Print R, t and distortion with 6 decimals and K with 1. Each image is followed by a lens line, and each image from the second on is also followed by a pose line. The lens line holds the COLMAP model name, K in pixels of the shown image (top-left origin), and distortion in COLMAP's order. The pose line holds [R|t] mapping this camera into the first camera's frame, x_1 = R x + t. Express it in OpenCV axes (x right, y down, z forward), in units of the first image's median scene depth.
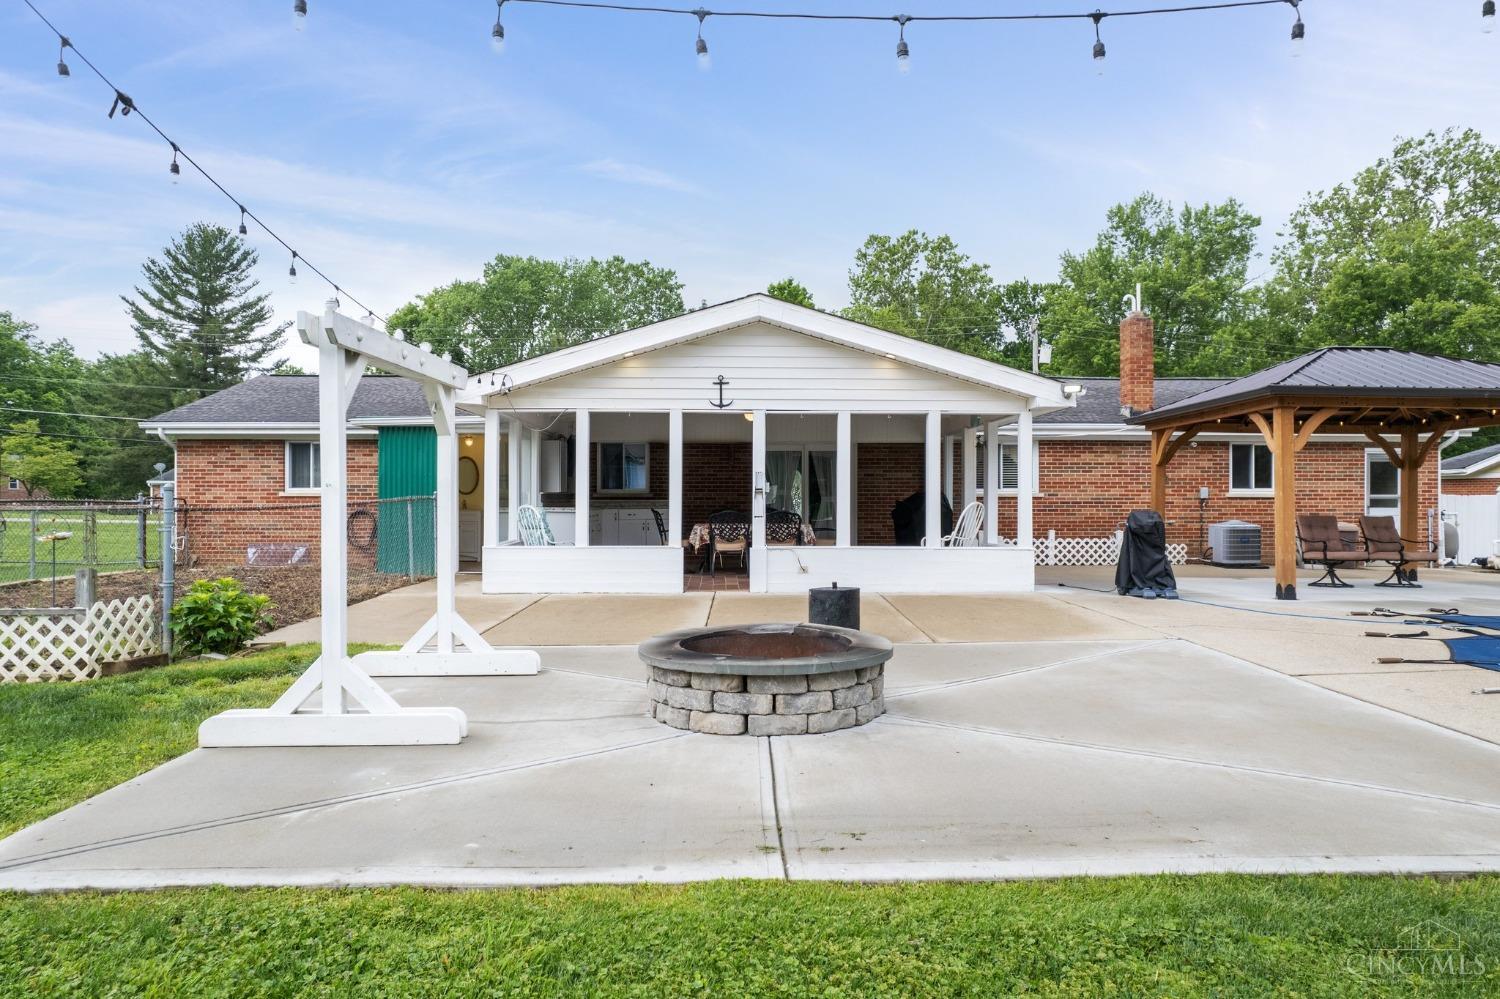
lens RADIAL K [[933.7, 0, 743.4], [0, 933.7, 532.7], [0, 0, 1]] dist [-0.026311, 0.001854]
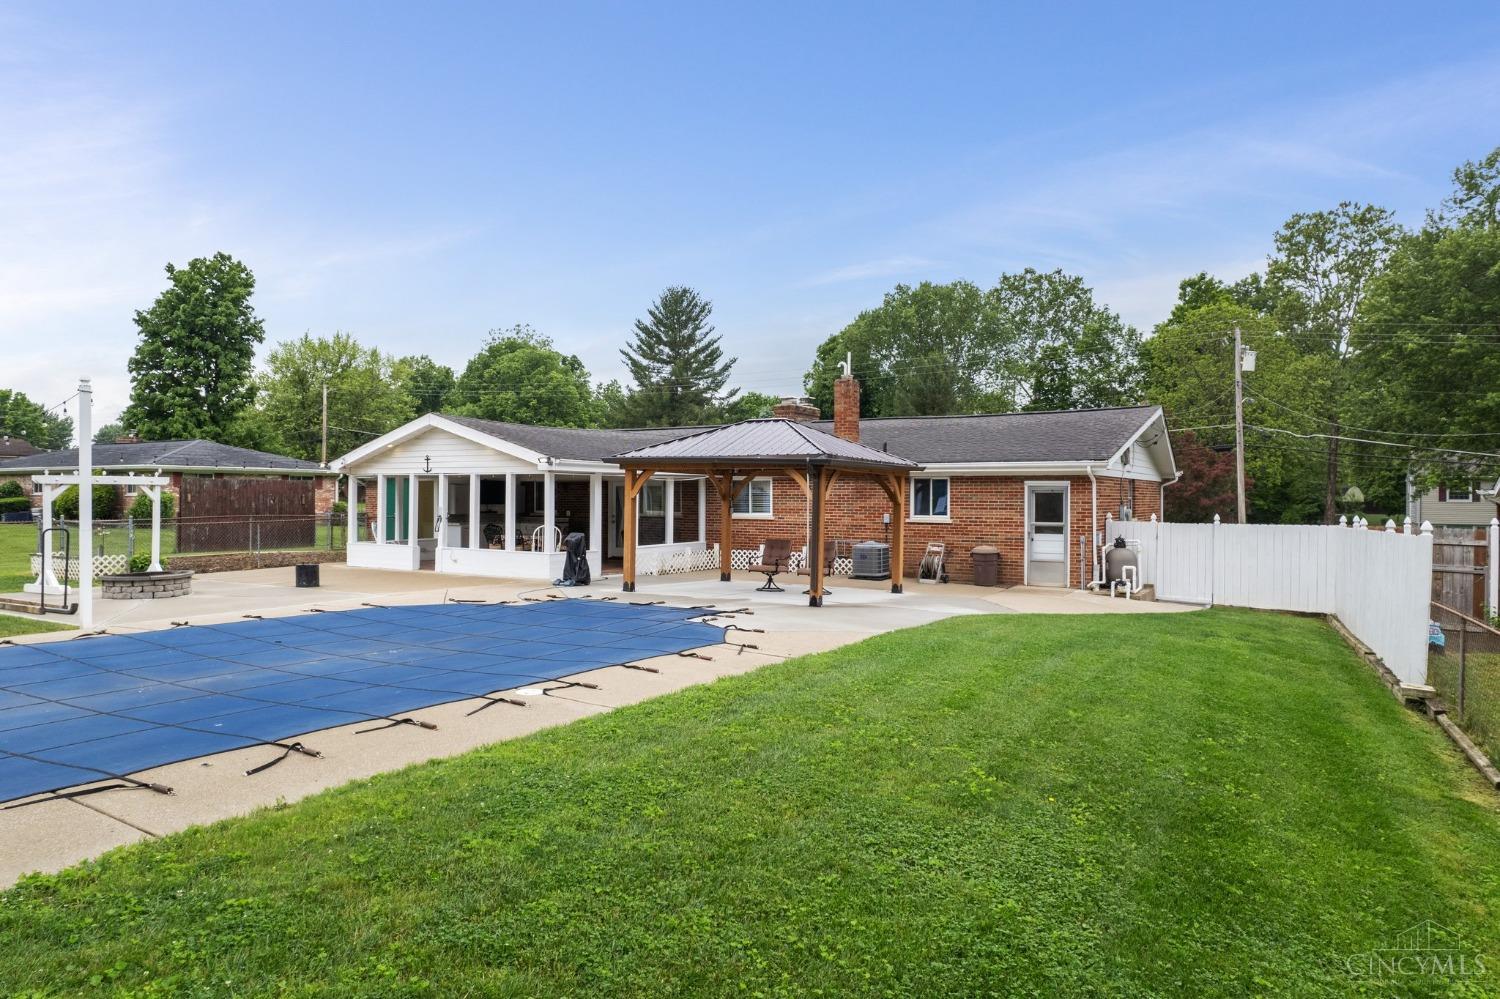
lens RADIAL K [[933.7, 0, 743.4], [0, 933.7, 532.7], [0, 0, 1]] dist [-0.026311, 0.001854]
pose [[0.847076, 0.022966, -0.530975, 0.183286], [-0.024798, 0.999686, 0.003677, -0.004357], [0.530893, 0.010053, 0.847379, -0.029654]]
